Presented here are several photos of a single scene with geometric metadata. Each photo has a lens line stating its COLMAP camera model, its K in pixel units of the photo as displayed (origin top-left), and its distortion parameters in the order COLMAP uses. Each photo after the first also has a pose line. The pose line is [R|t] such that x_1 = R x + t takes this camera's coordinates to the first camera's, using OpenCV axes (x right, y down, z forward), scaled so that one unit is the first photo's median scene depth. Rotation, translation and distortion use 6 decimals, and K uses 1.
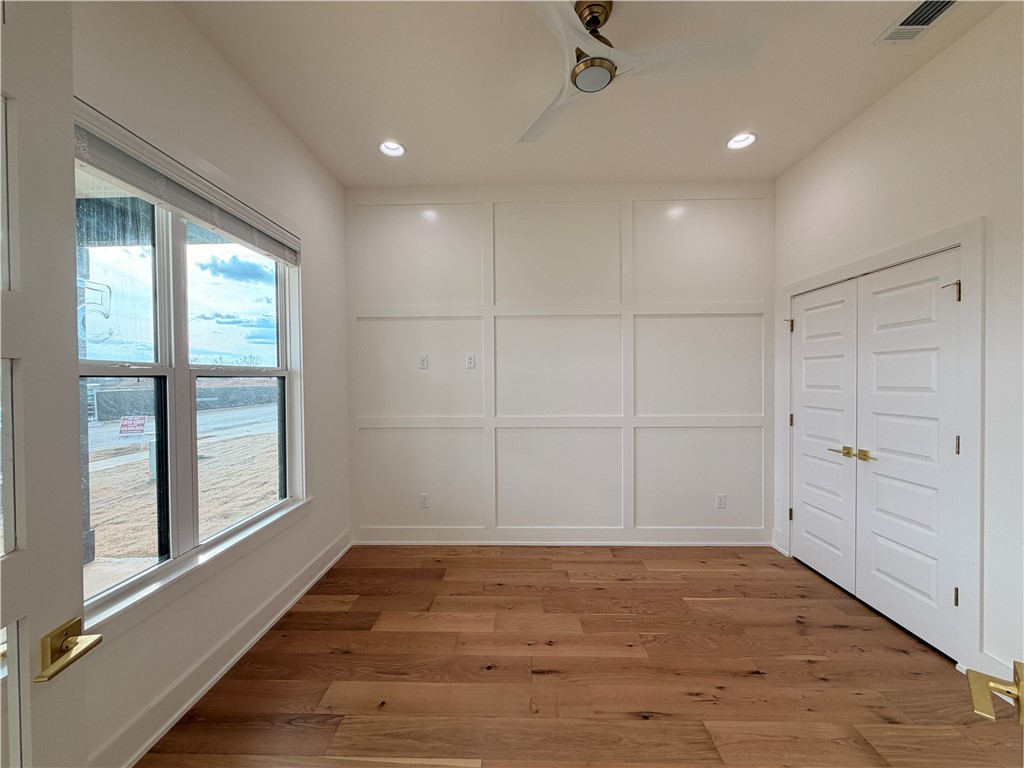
lens RADIAL K [[408.1, 0, 510.3], [0, 408.1, 384.3], [0, 0, 1]] dist [-0.001472, 0.000348]
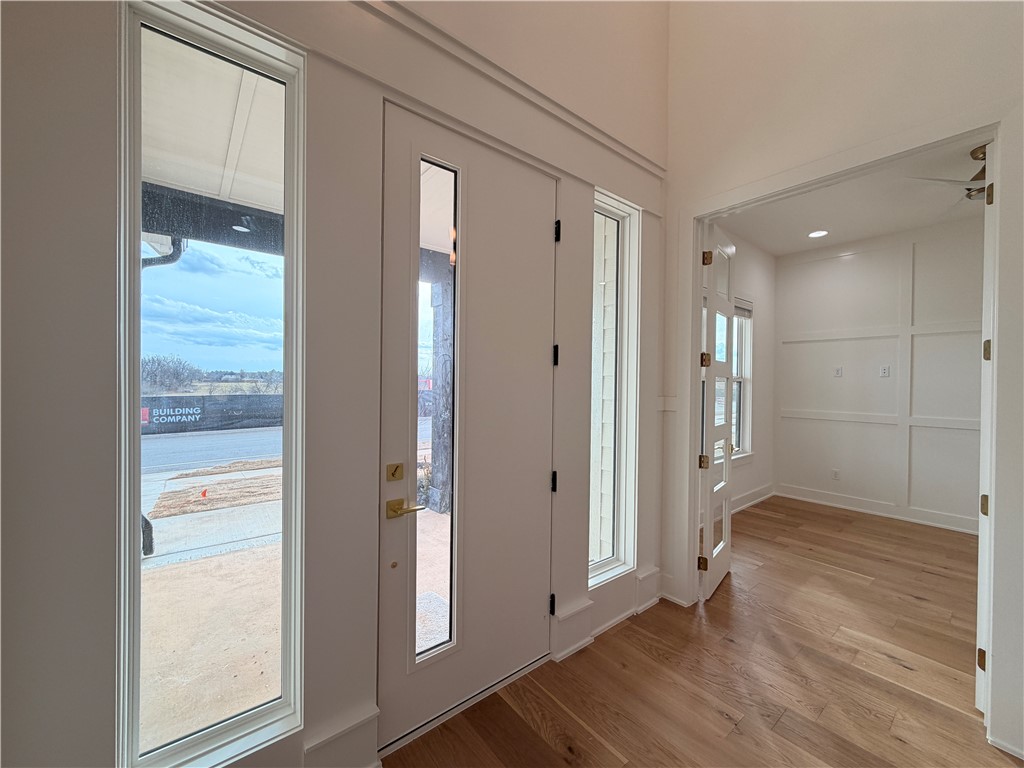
lens RADIAL K [[408.1, 0, 507.6], [0, 408.1, 385.3], [0, 0, 1]] dist [-0.001472, 0.000348]
pose [[0.643651, 0.022468, -0.764989, 0.151087], [-0.026695, 0.999620, 0.006898, 0.011944], [0.764853, 0.015981, 0.644006, -0.910004]]
